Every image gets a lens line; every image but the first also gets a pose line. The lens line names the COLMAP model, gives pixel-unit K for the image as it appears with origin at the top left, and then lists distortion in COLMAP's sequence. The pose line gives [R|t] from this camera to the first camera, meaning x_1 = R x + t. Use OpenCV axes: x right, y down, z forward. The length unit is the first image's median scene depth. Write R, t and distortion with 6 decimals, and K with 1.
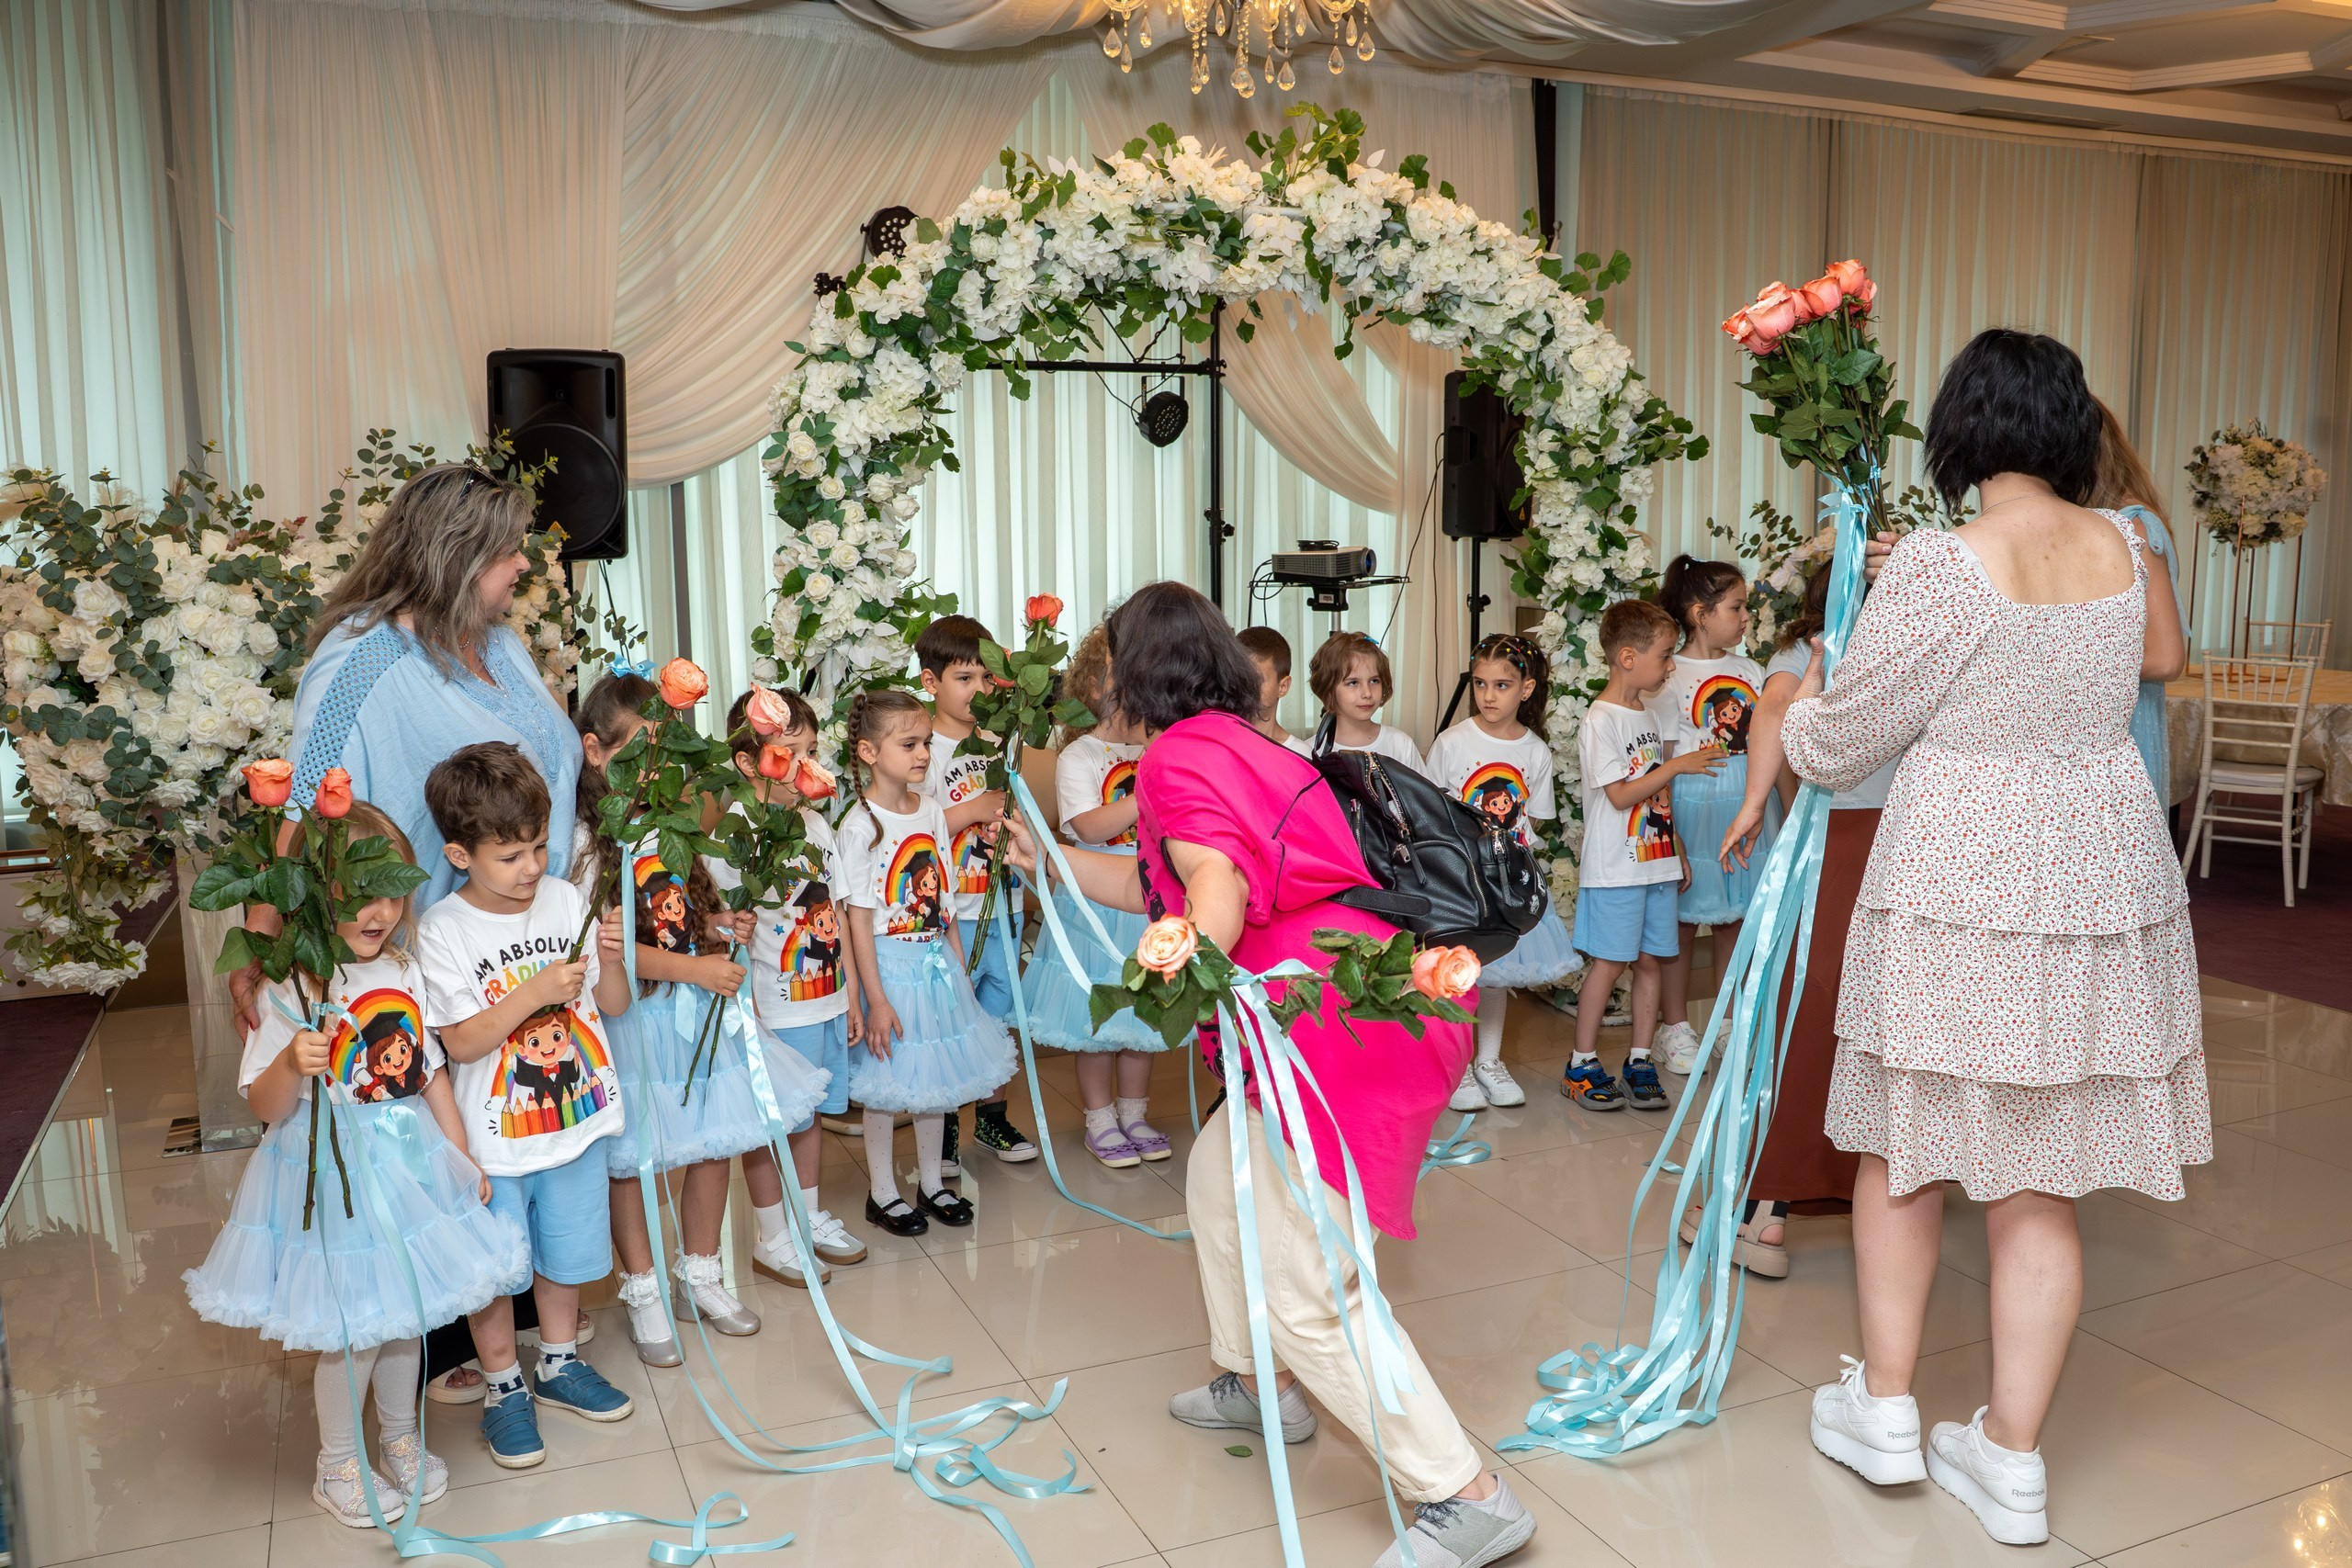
lens RADIAL K [[1864.7, 0, 1237.8], [0, 1864.7, 815.5], [0, 0, 1]] dist [-0.104422, 0.039841]
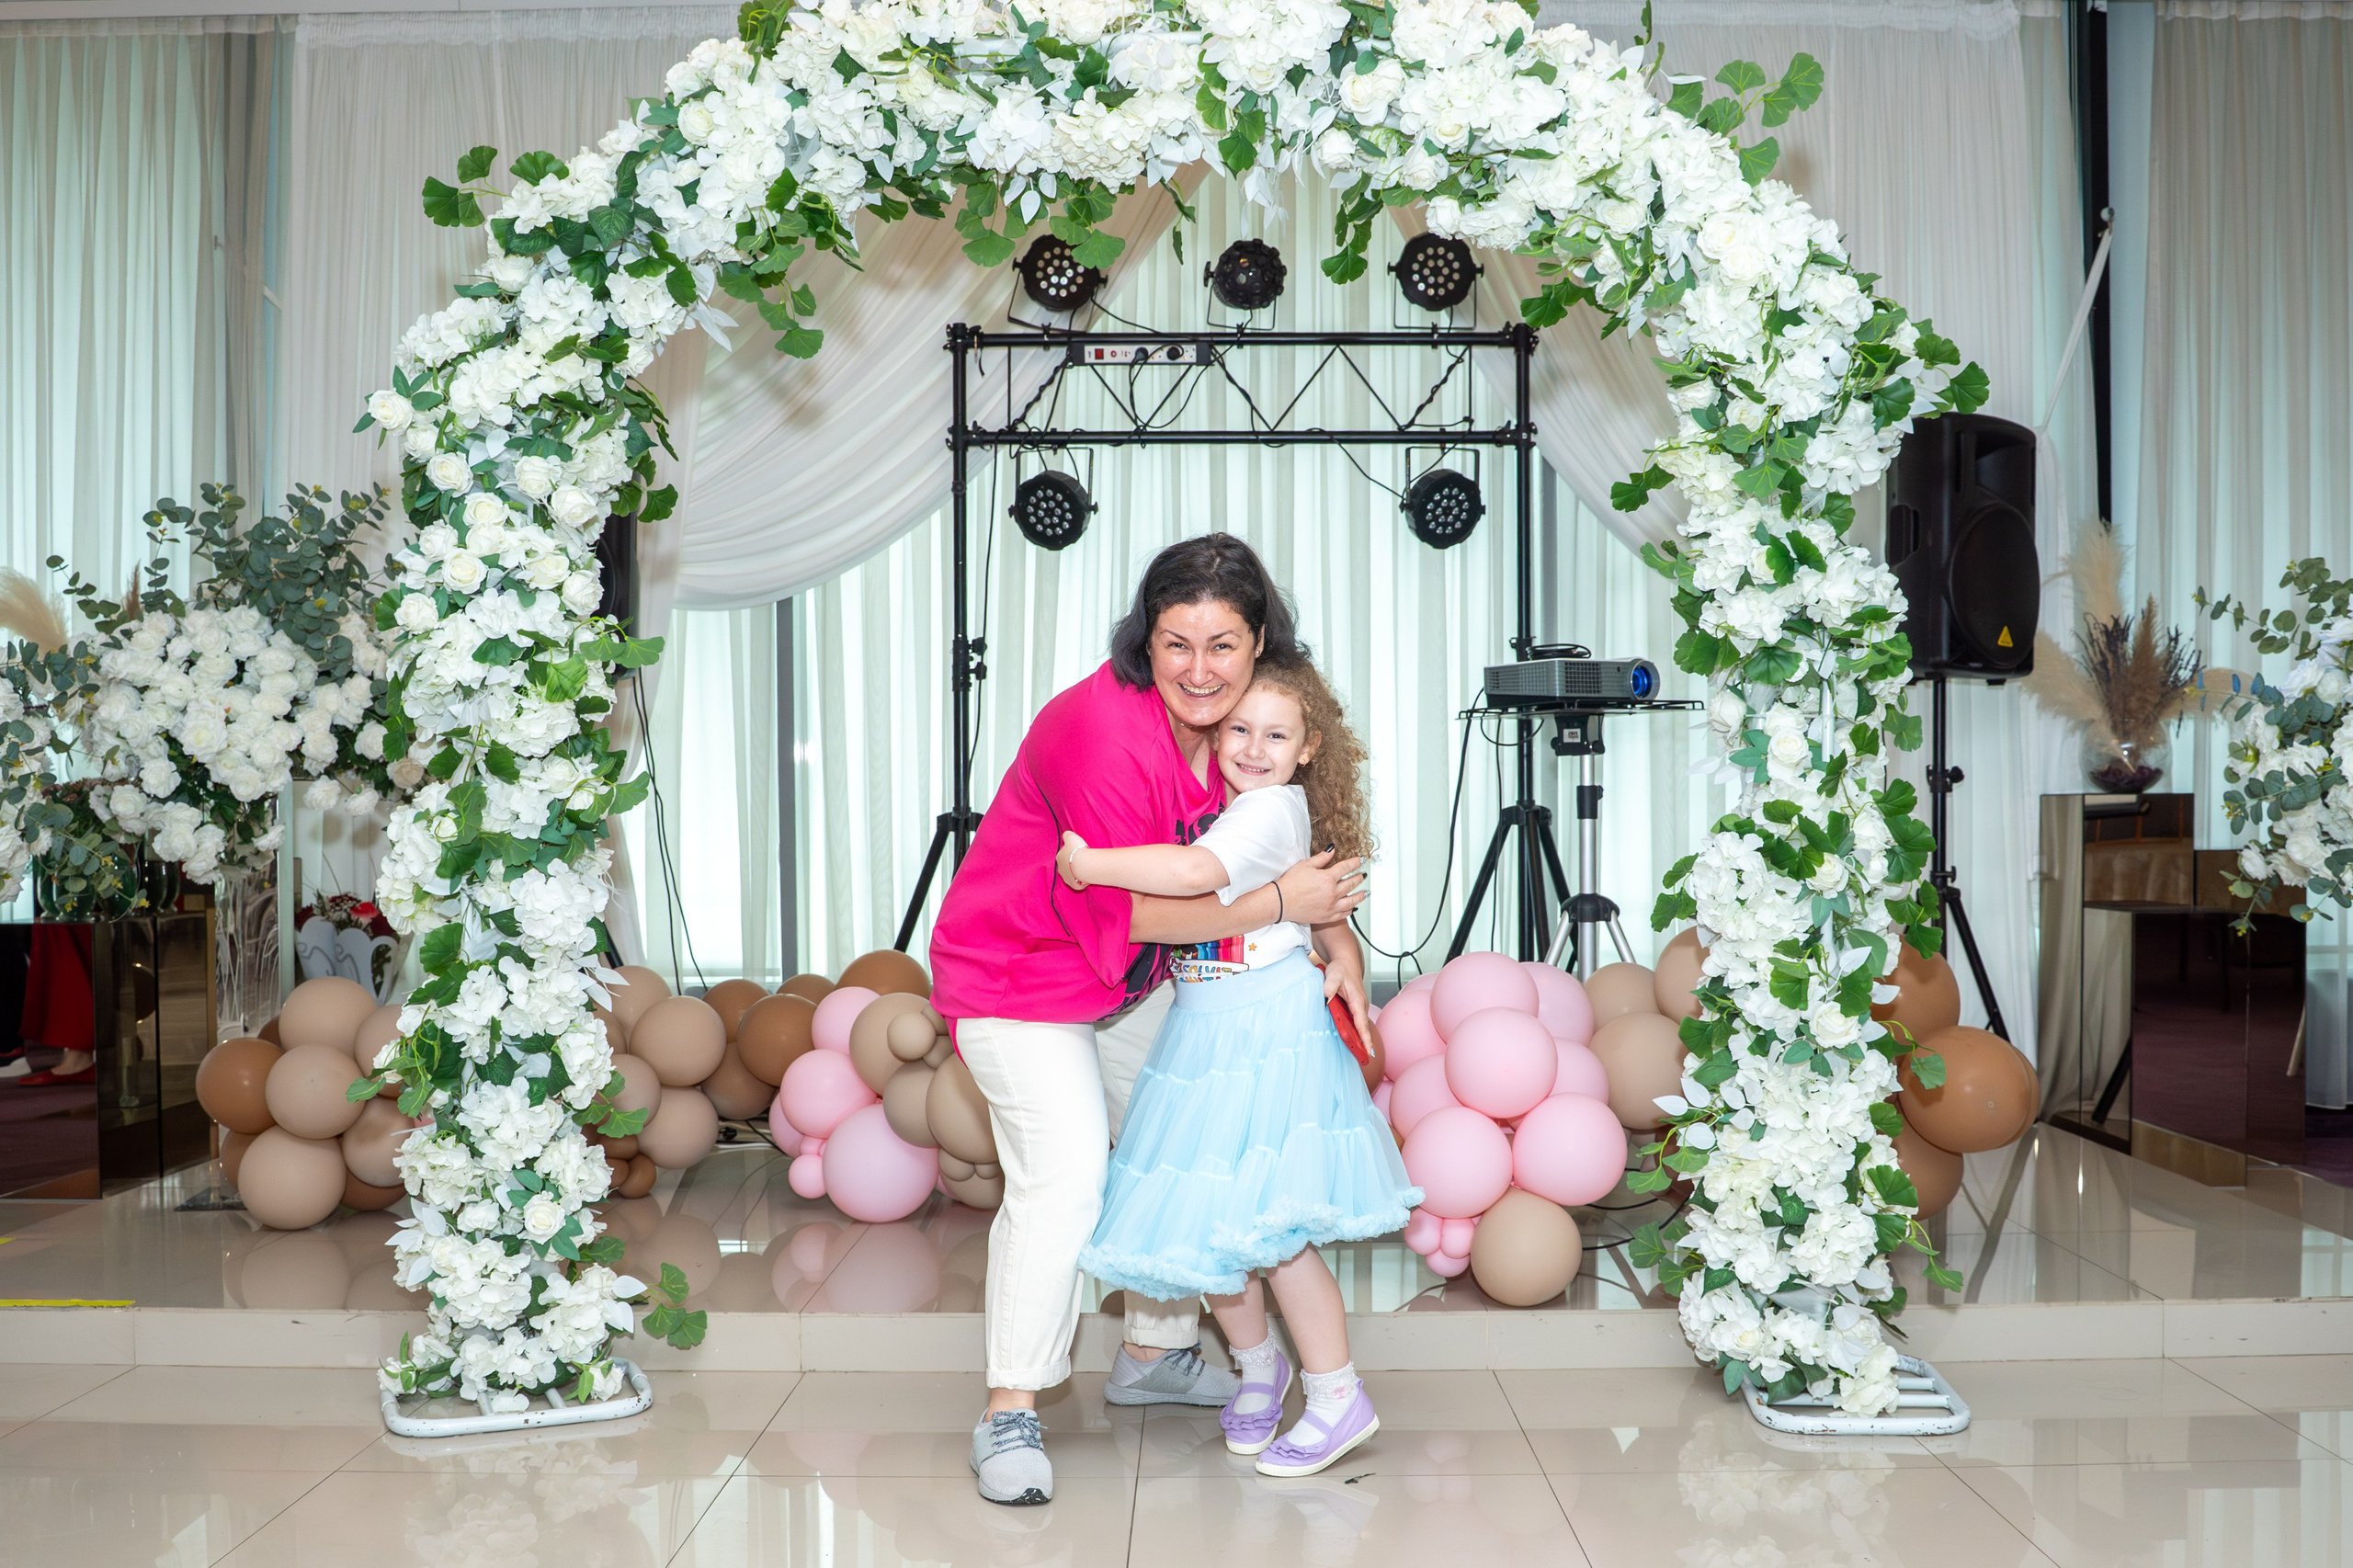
lens RADIAL K [[2145.0, 0, 1197.0], [0, 2145.0, 872.2], [0, 0, 1]] dist [-0.096029, 0.046618]
pose [[0.908698, 0.017315, -0.417094, 0.313747], [-0.073241, 0.990254, -0.118457, 0.036688], [0.410978, 0.138190, 0.901111, 0.368465]]
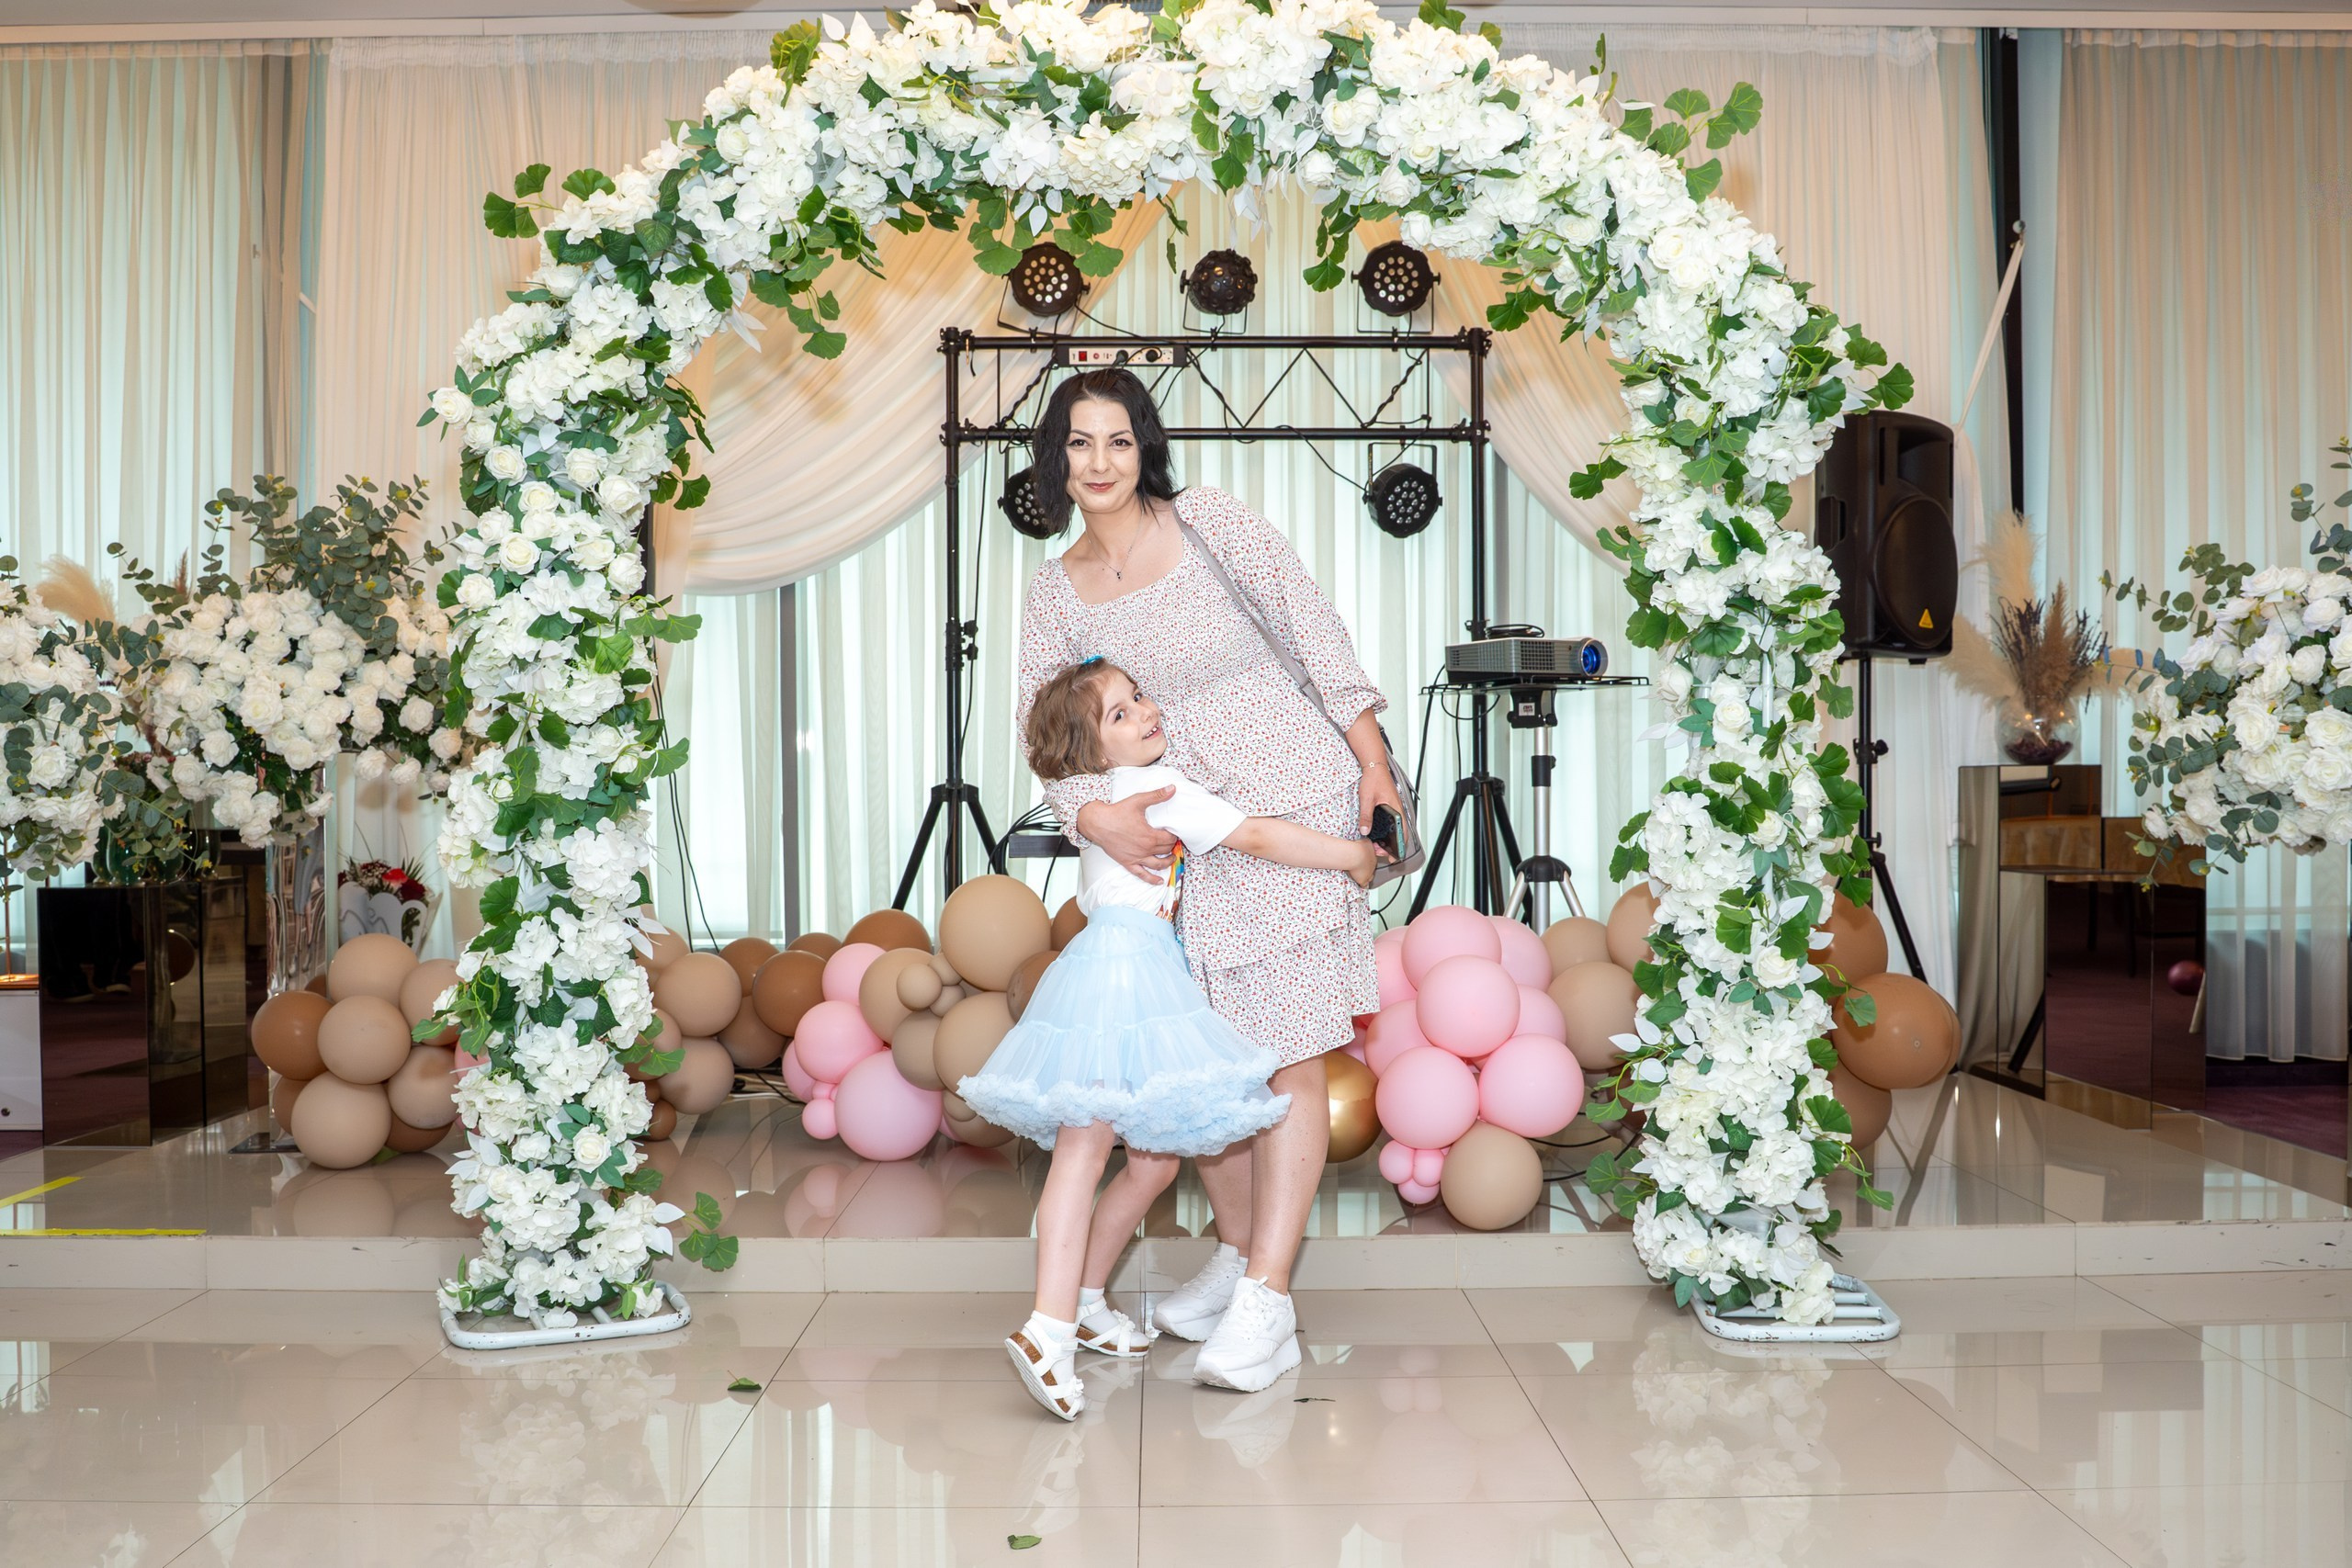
lens RADIAL K [[2057.5, 0, 1167.4], [0, 2057.5, 840.0], [0, 0, 1]] dist [-0.096926, 0.050294]
pose [[0.912507, 0.012981, -0.408856, 0.313563], [-0.070448, 0.989550, -0.125813, 0.050235], [0.402950, 0.143608, 0.903885, 0.333924]]
